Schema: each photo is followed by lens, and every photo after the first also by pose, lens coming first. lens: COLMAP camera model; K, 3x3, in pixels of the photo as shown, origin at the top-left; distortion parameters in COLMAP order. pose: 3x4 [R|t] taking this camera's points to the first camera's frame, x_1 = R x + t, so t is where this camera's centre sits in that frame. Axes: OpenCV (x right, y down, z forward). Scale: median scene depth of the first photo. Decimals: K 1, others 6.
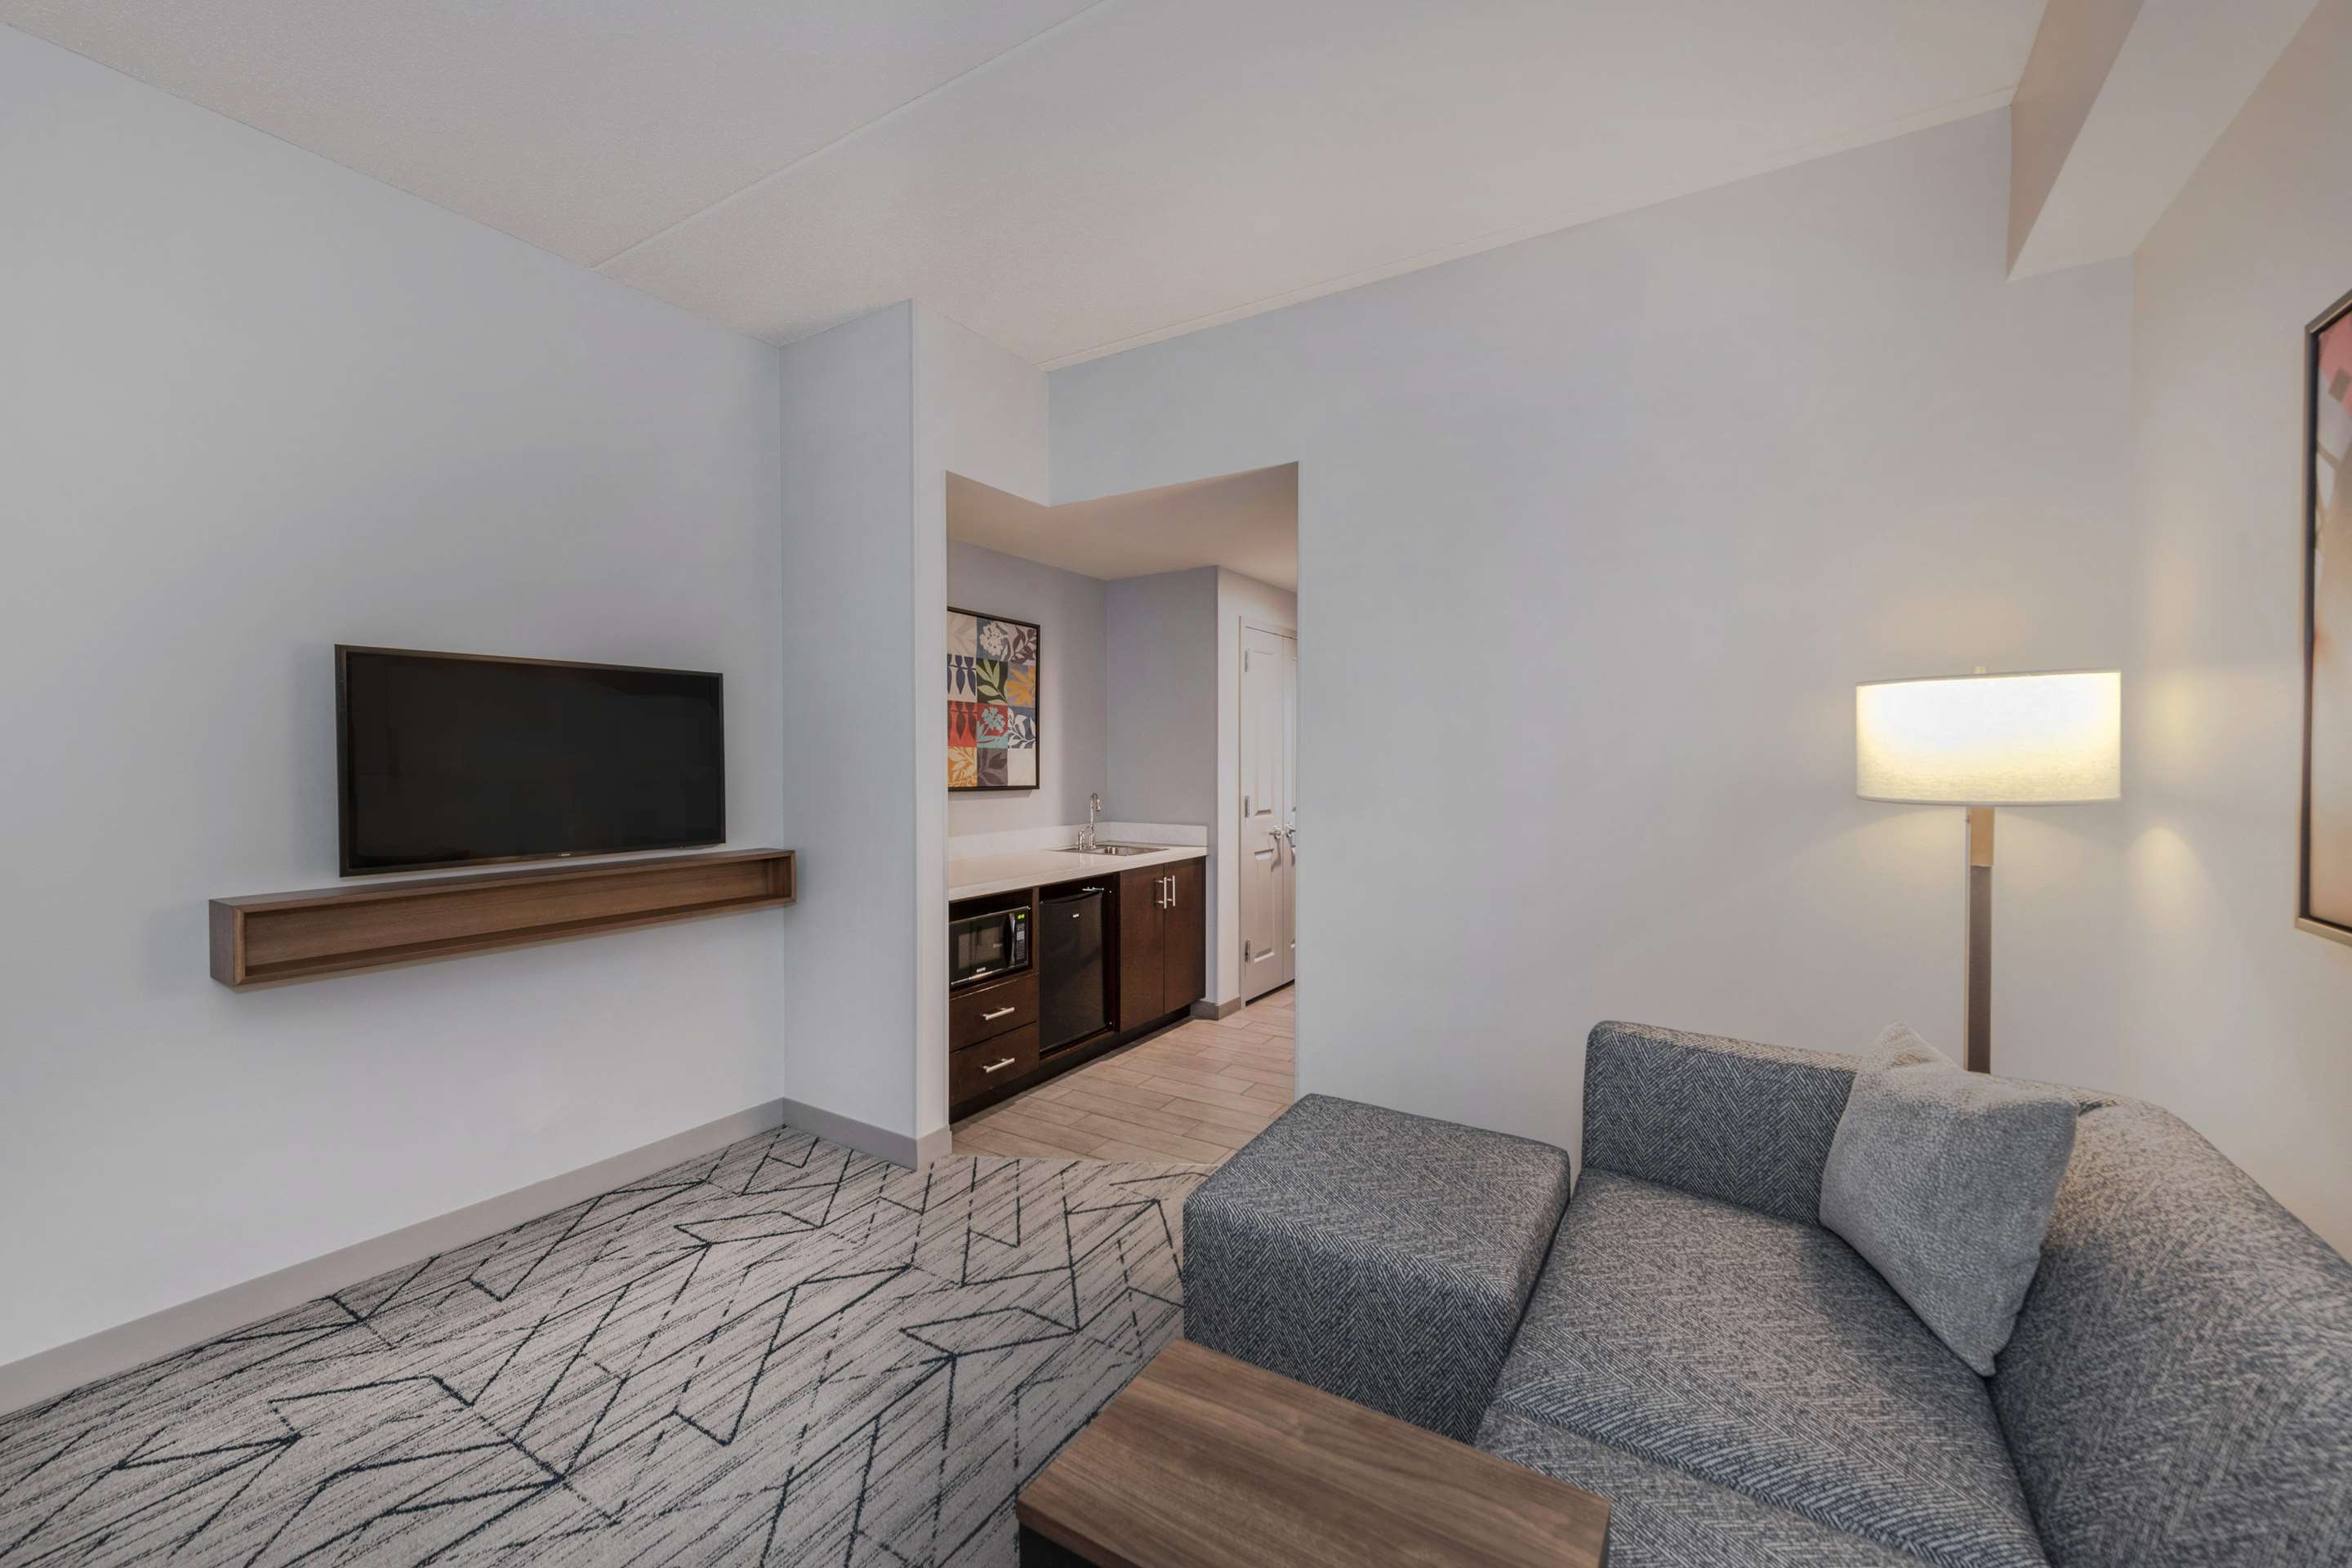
lens RADIAL K [[937.7, 0, 1195.9], [0, 937.7, 782.4], [0, 0, 1]] dist [0.008832, -0.000503]
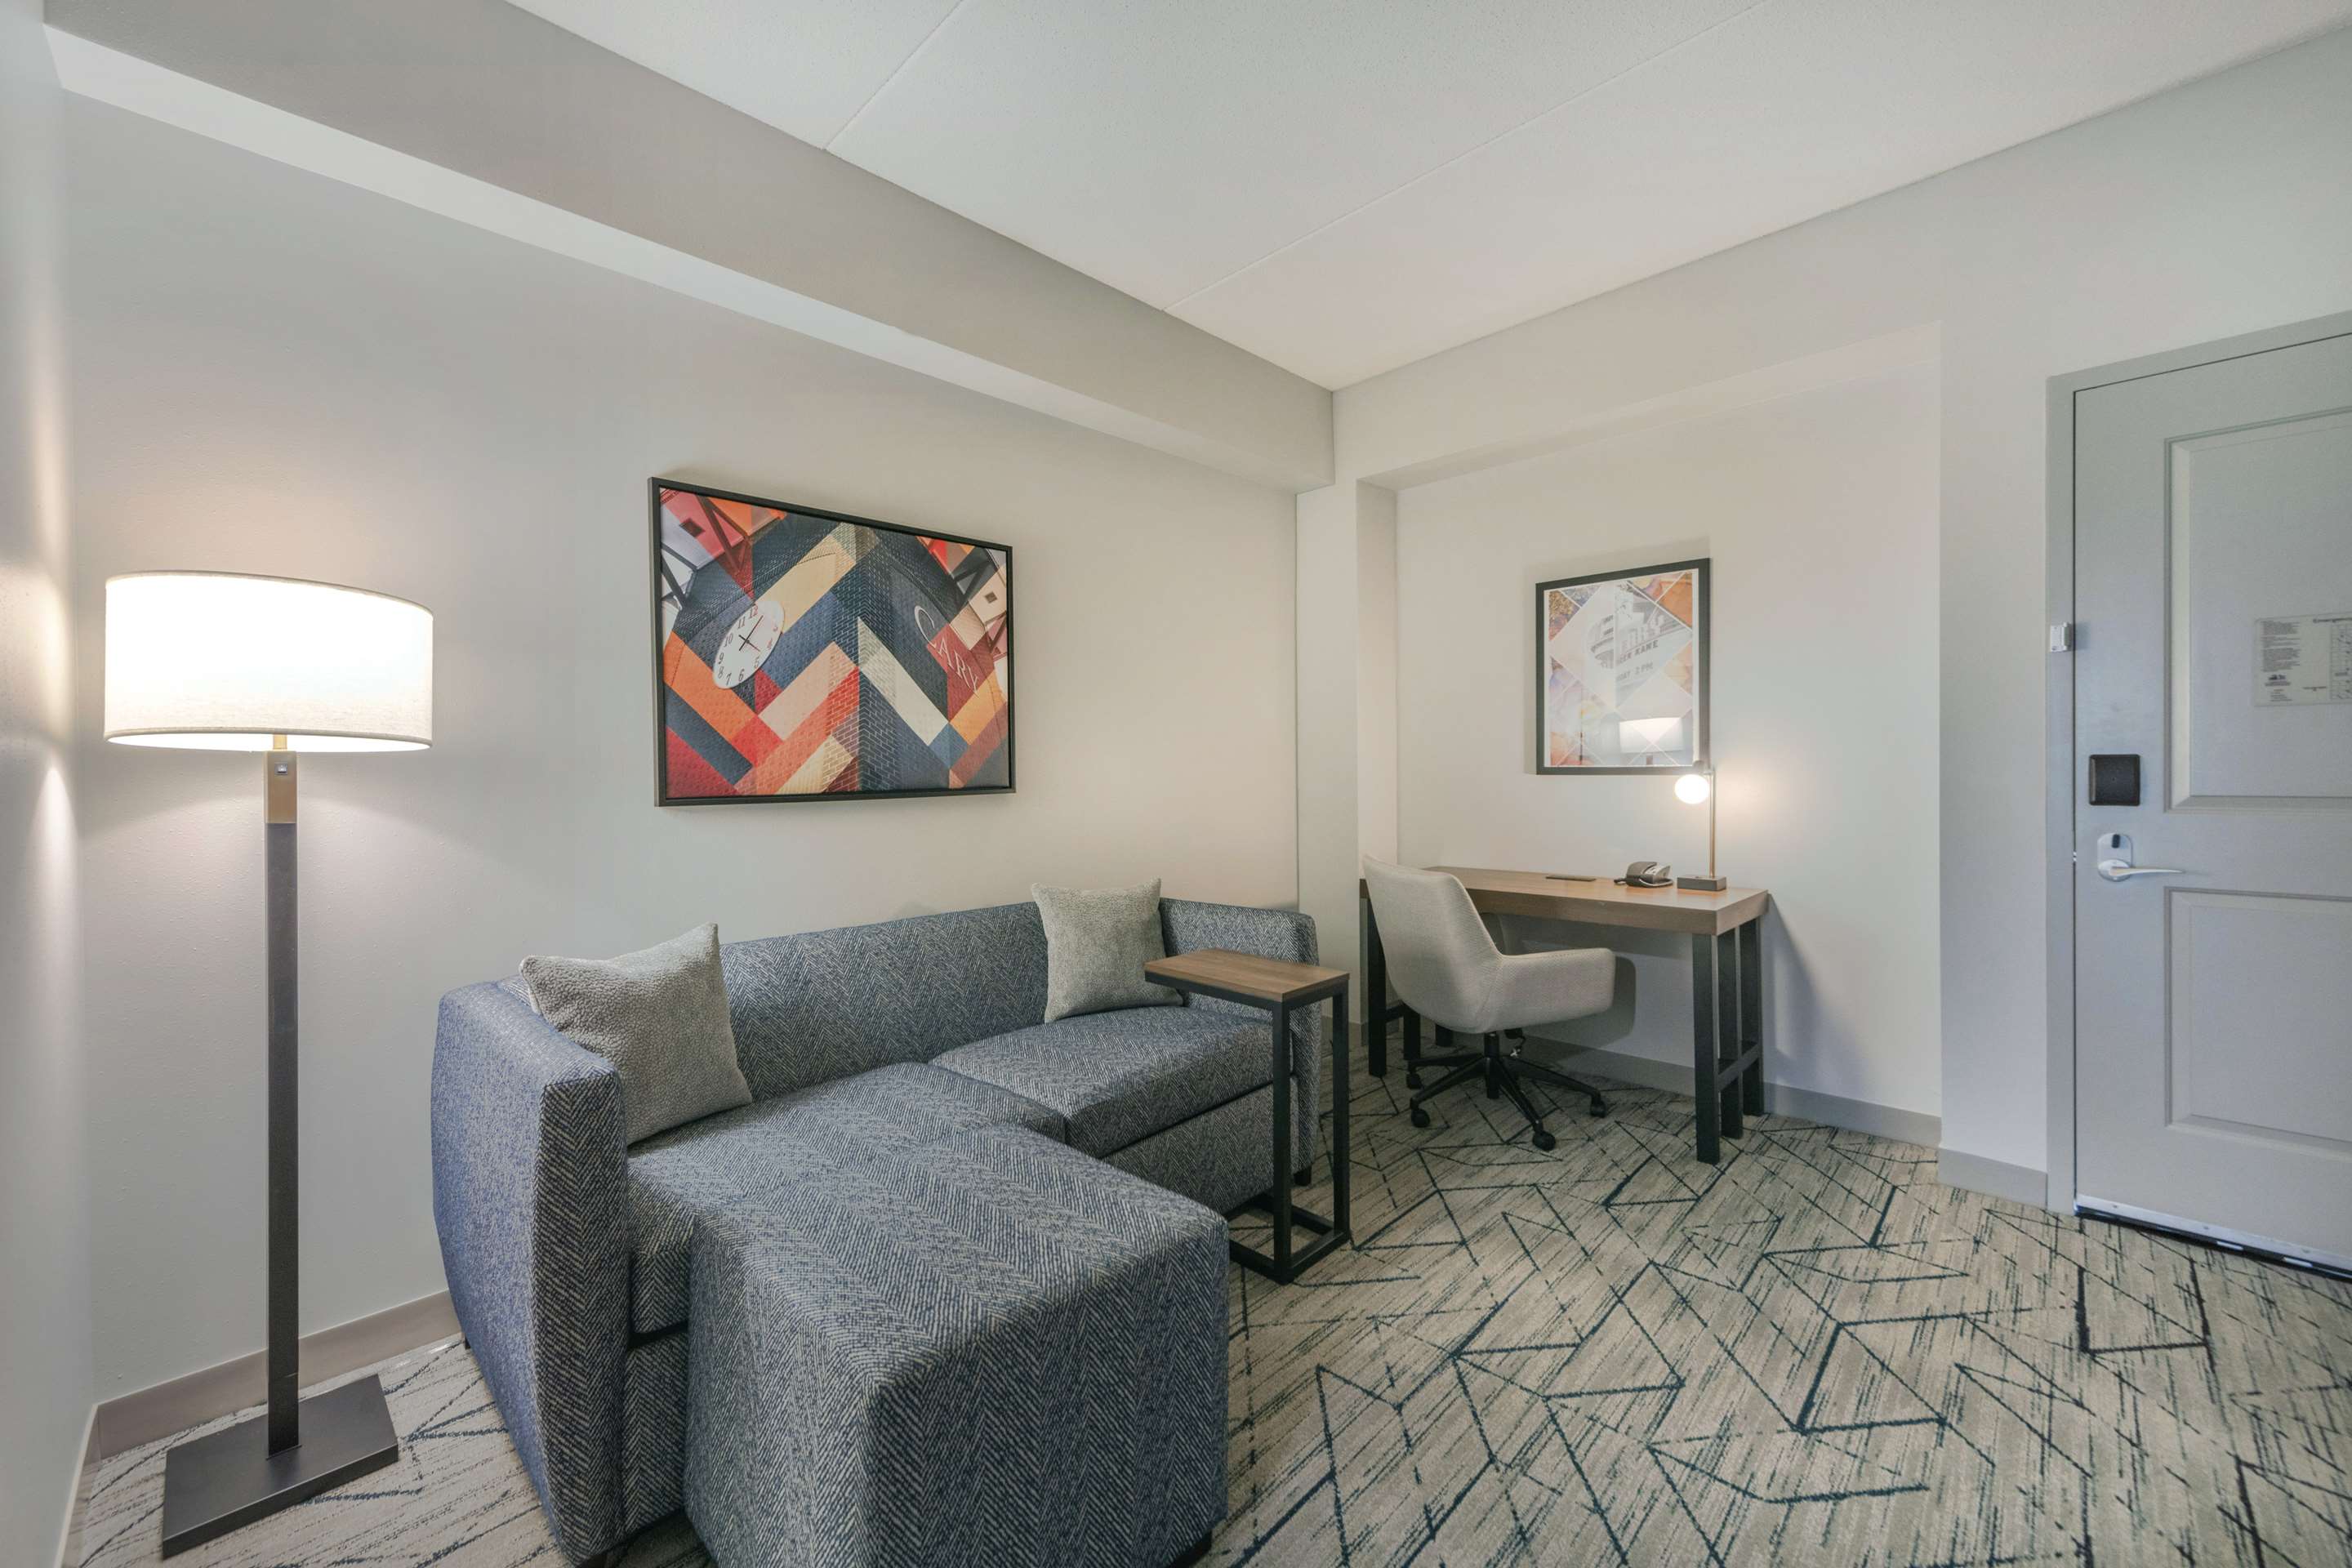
lens RADIAL K [[937.7, 0, 1178.7], [0, 937.7, 765.2], [0, 0, 1]] dist [0.008832, -0.000503]
pose [[-0.972817, 0.000716, 0.231572, -0.086053], [0.008280, 0.999463, 0.031694, 0.006539], [-0.231425, 0.032749, -0.972301, 1.893582]]
